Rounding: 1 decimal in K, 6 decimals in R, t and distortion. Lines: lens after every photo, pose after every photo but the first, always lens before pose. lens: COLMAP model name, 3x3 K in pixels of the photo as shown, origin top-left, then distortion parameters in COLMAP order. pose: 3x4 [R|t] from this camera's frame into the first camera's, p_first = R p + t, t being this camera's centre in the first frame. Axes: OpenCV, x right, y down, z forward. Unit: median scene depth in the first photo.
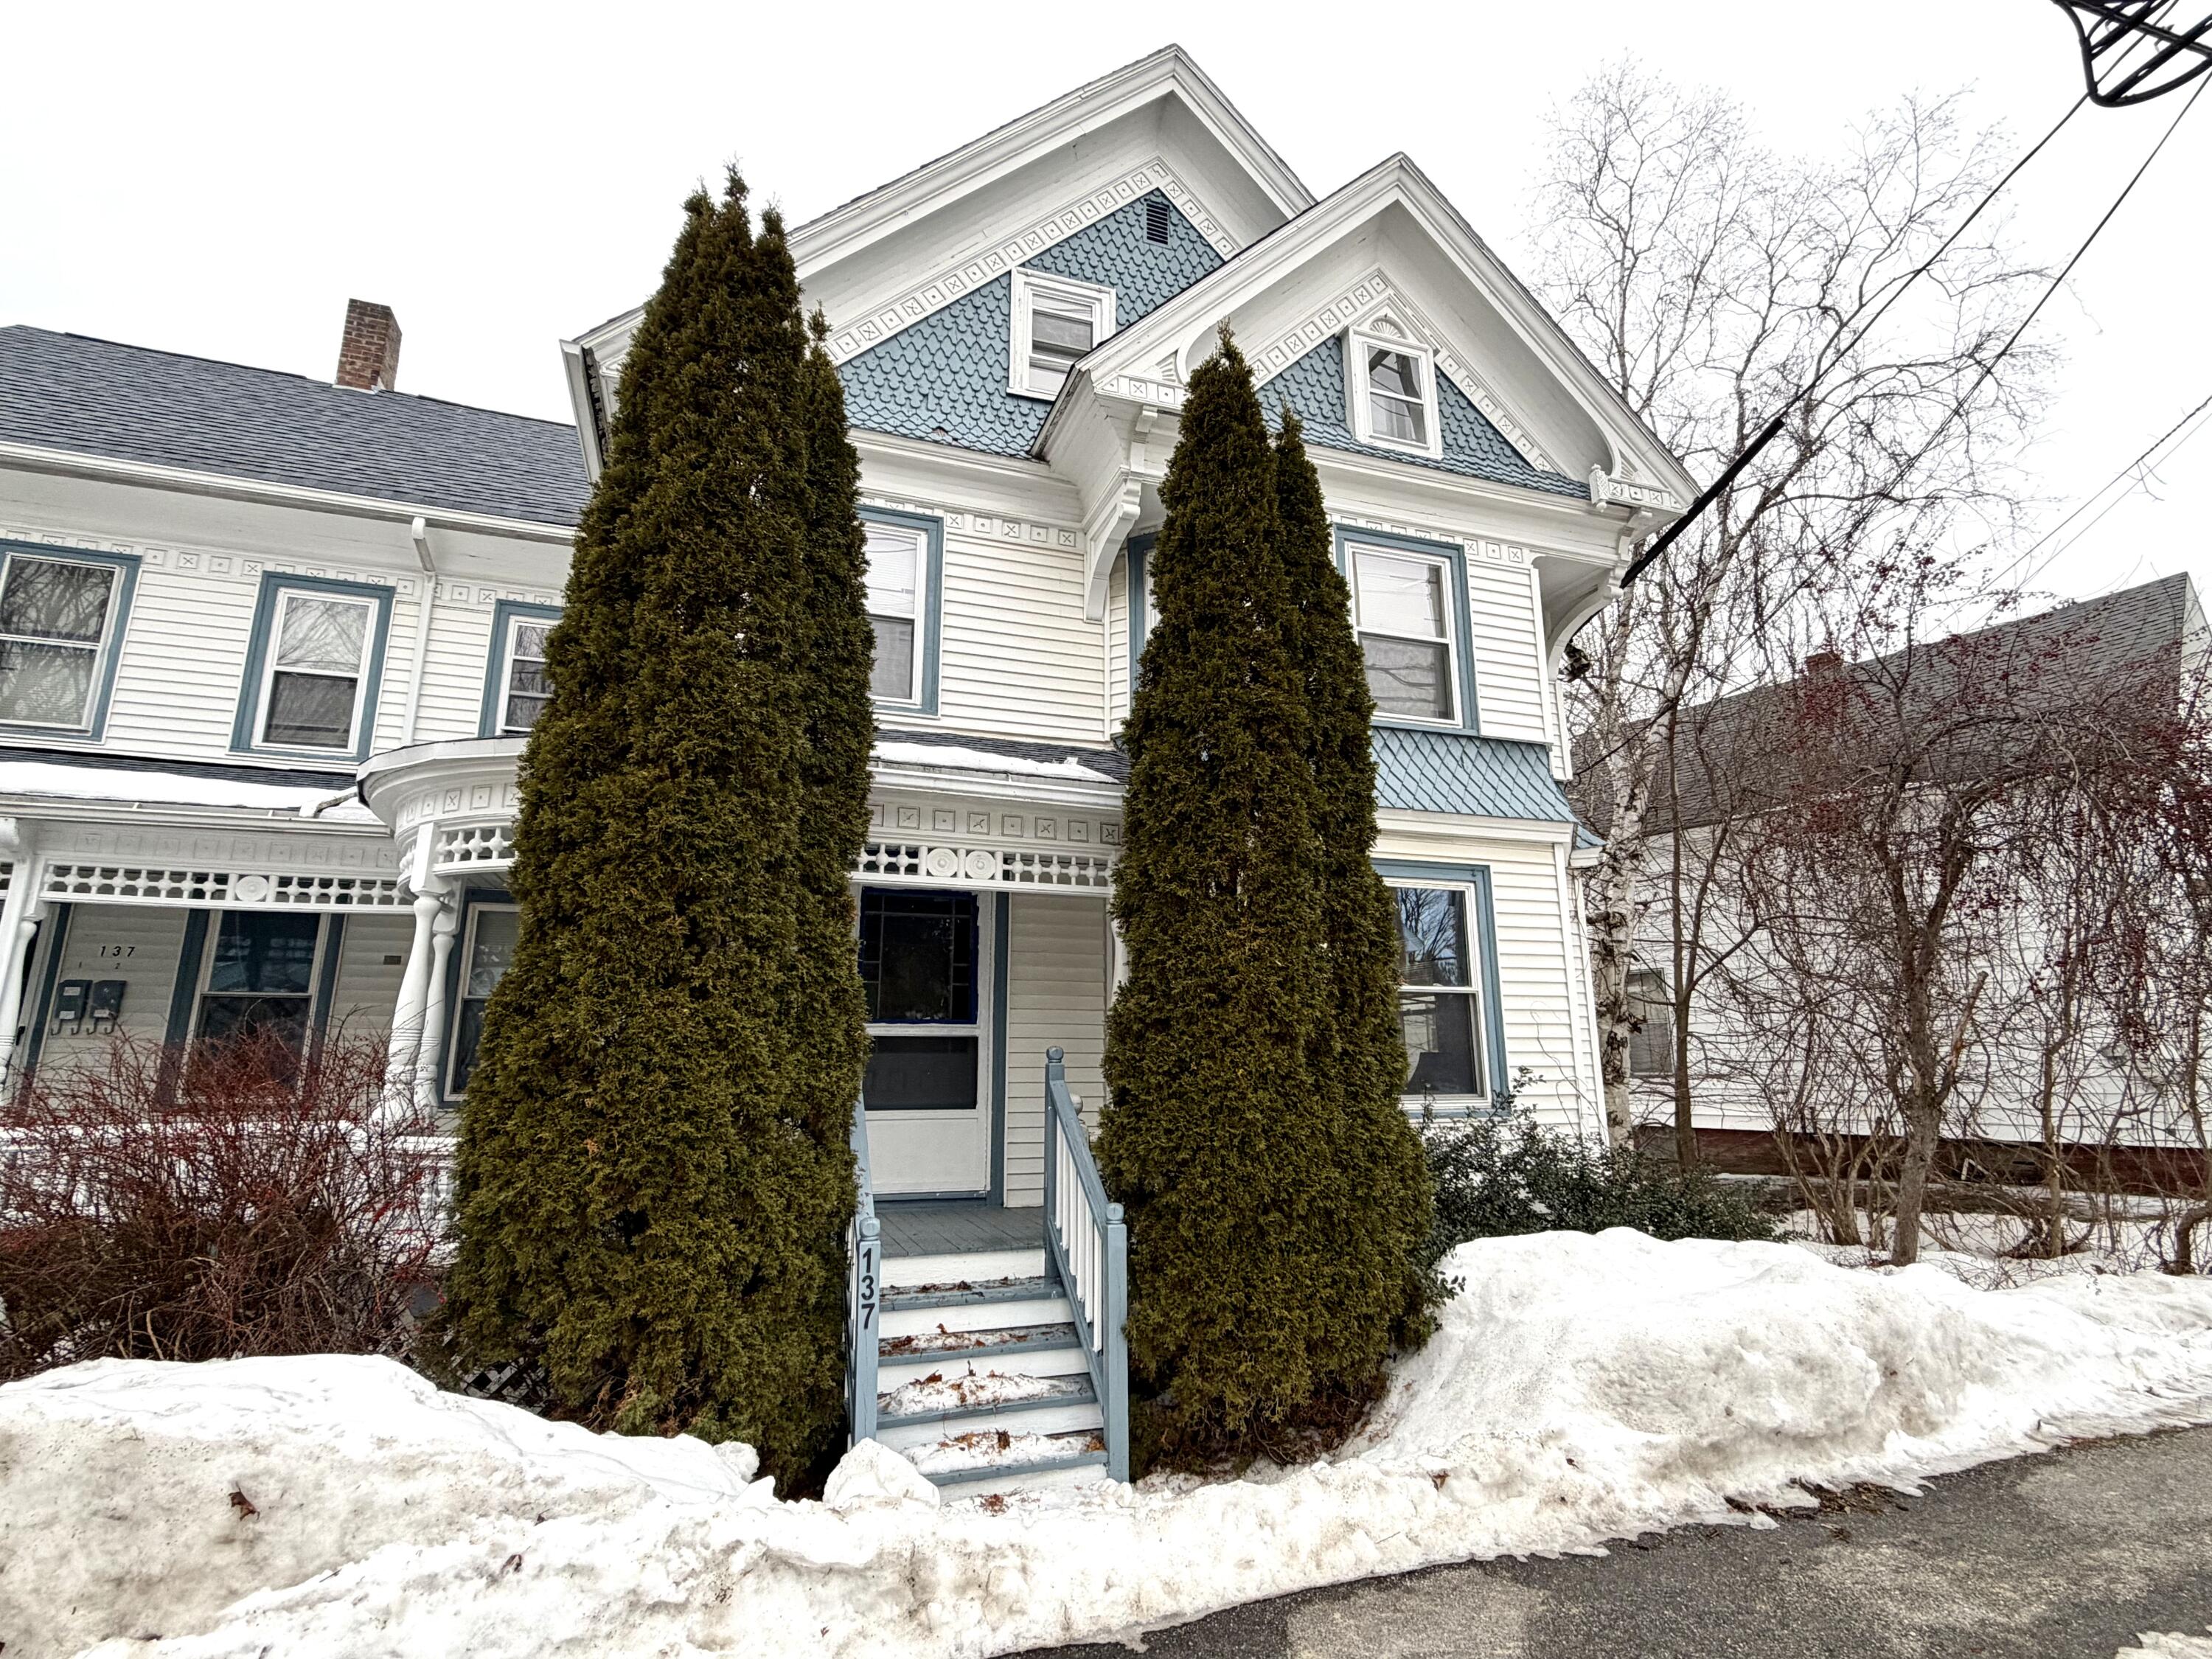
lens RADIAL K [[1092.1, 0, 1110.8], [0, 1092.1, 804.7], [0, 0, 1]] dist [0.010514, 0.000343]
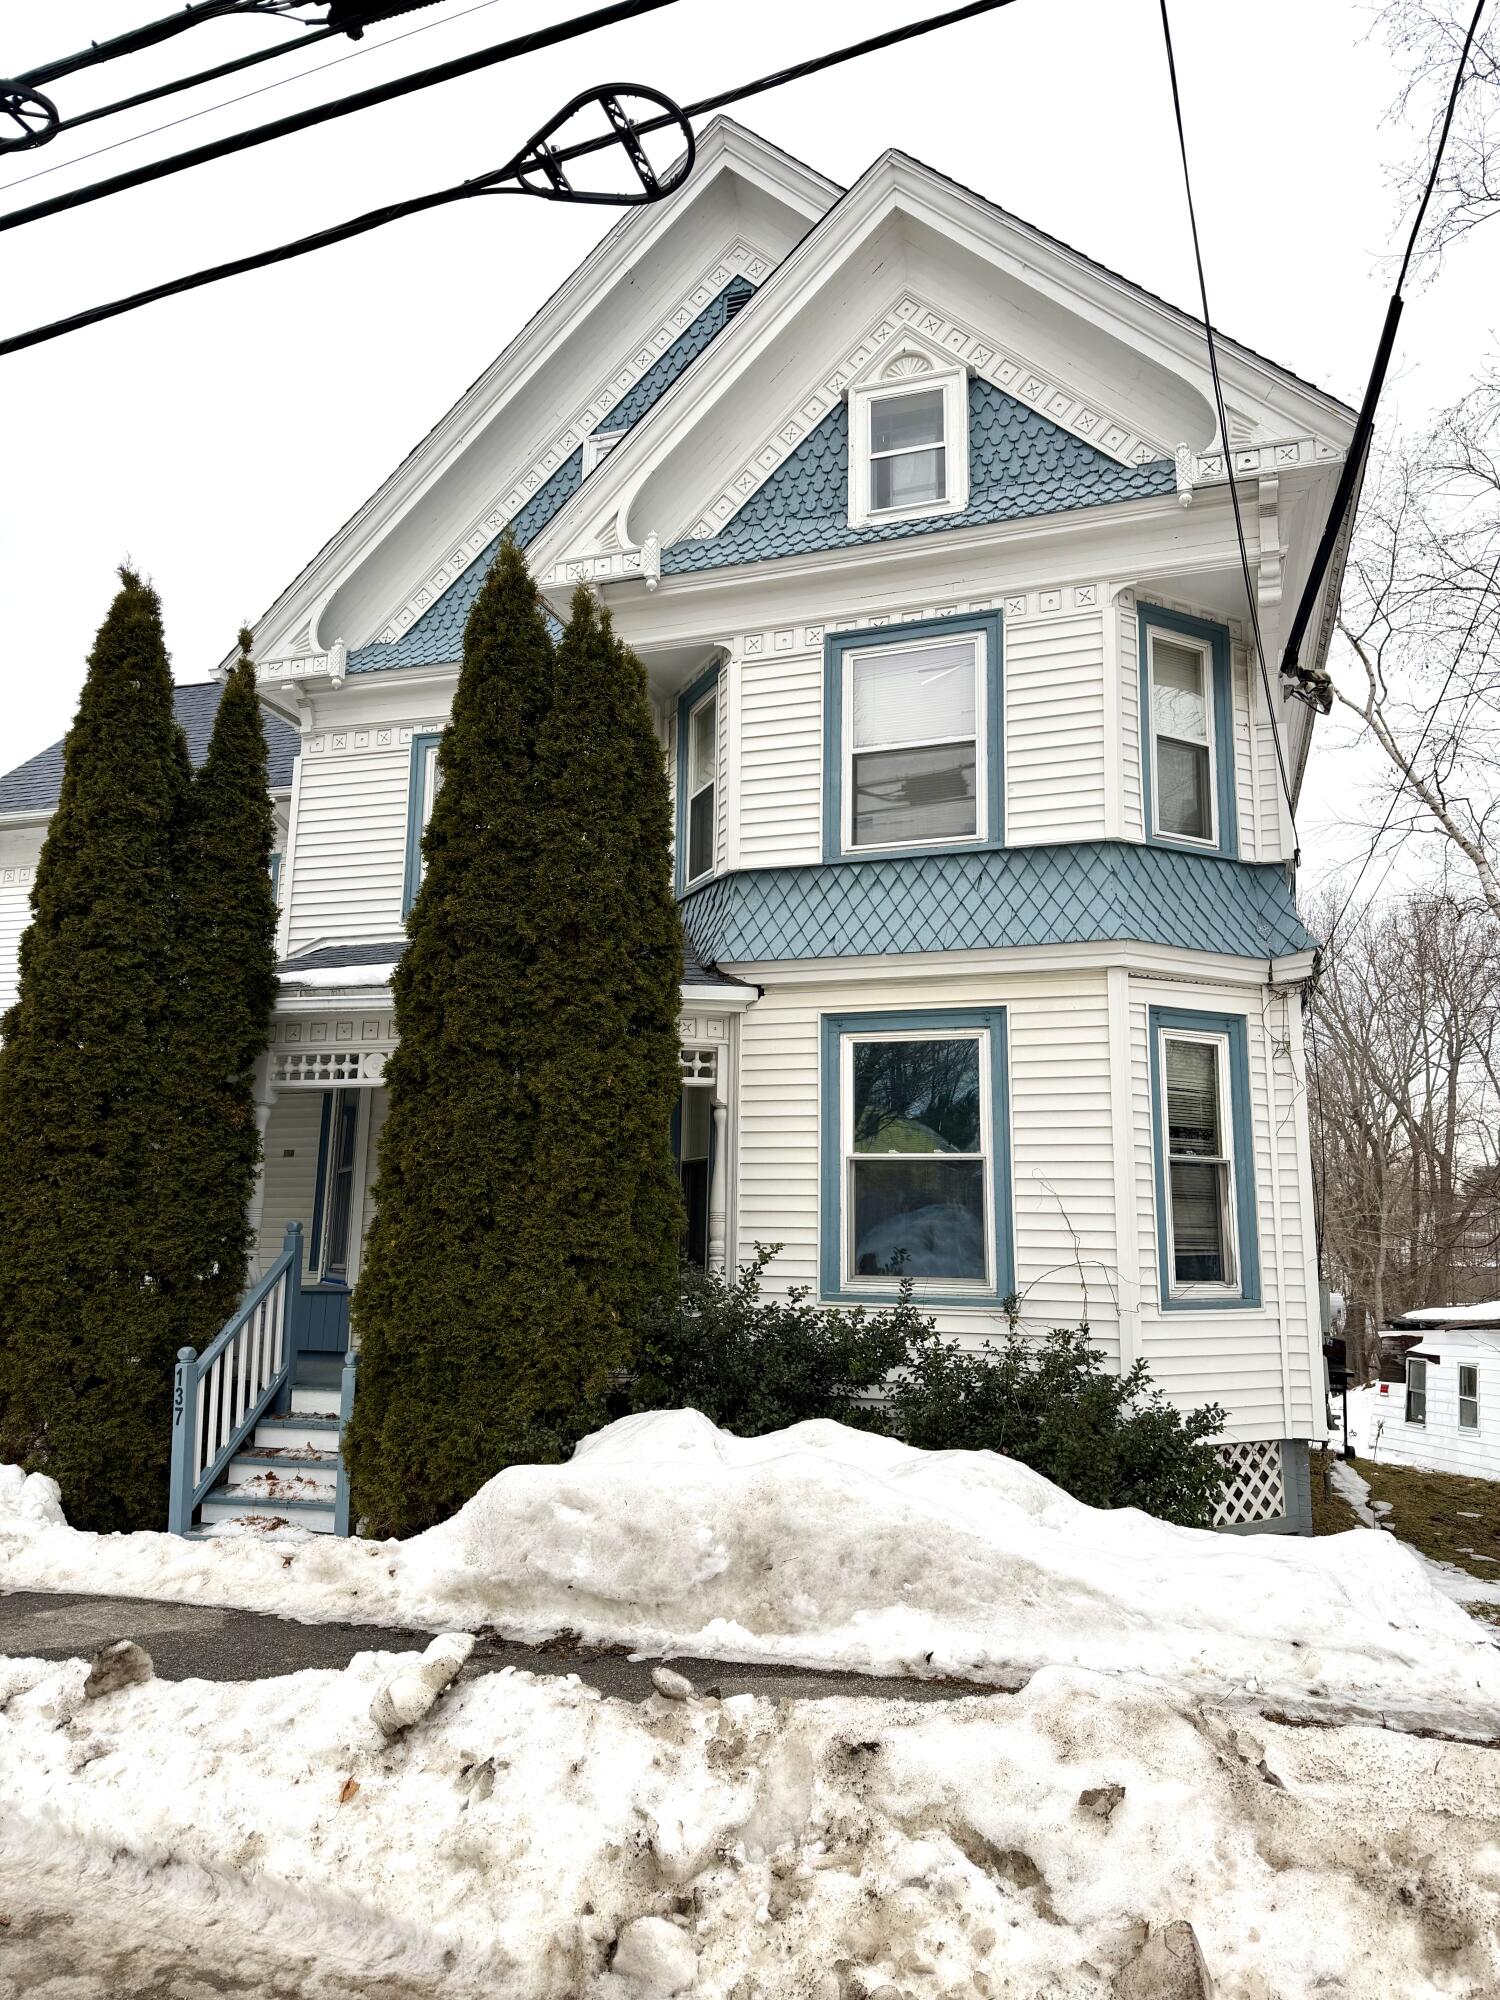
lens RADIAL K [[1373.4, 0, 755.2], [0, 1373.4, 1008.2], [0, 0, 1]] dist [0.105204, -0.130450]
pose [[0.781312, -0.096260, -0.616673, 0.942594], [0.127095, 0.991871, 0.006200, 0.029792], [0.611064, -0.083220, 0.787195, 0.075432]]
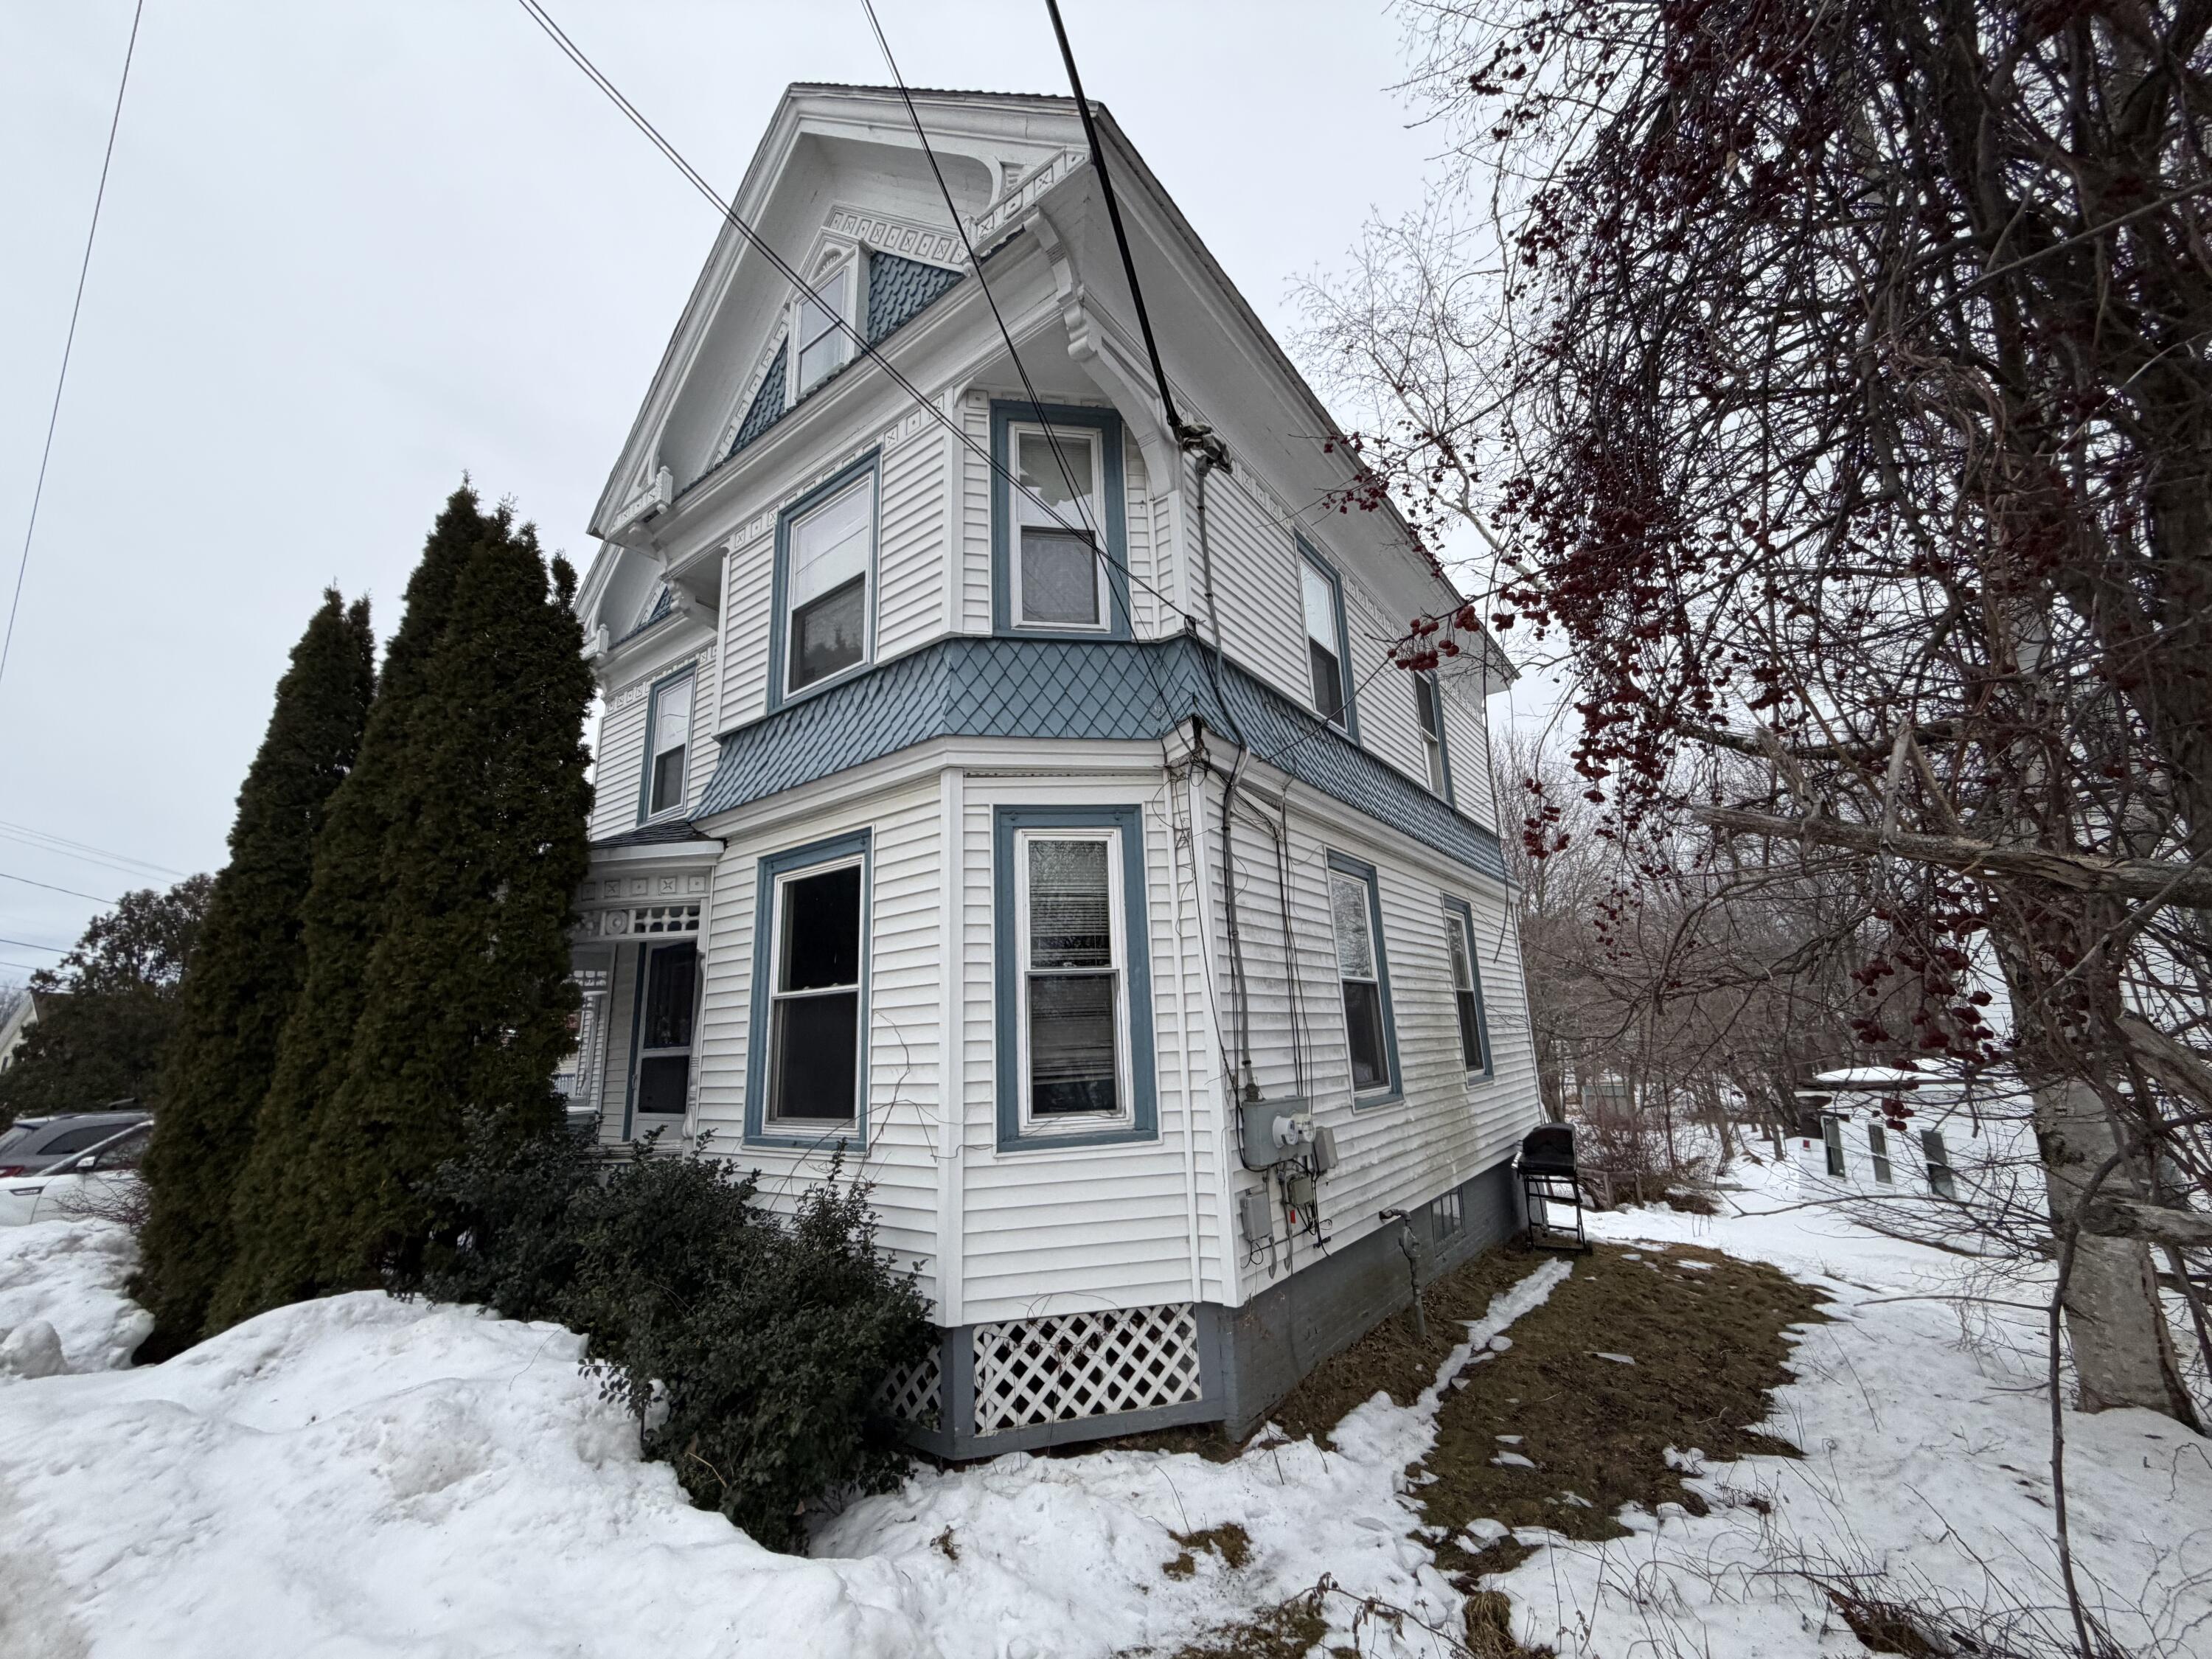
lens RADIAL K [[886.8, 0, 1101.3], [0, 886.8, 827.8], [0, 0, 1]] dist [0.007257, -0.000039]
pose [[0.548721, -0.222276, -0.805915, 1.067284], [0.226522, 0.967475, -0.112605, 0.185790], [0.804732, -0.120769, 0.581225, 0.857089]]
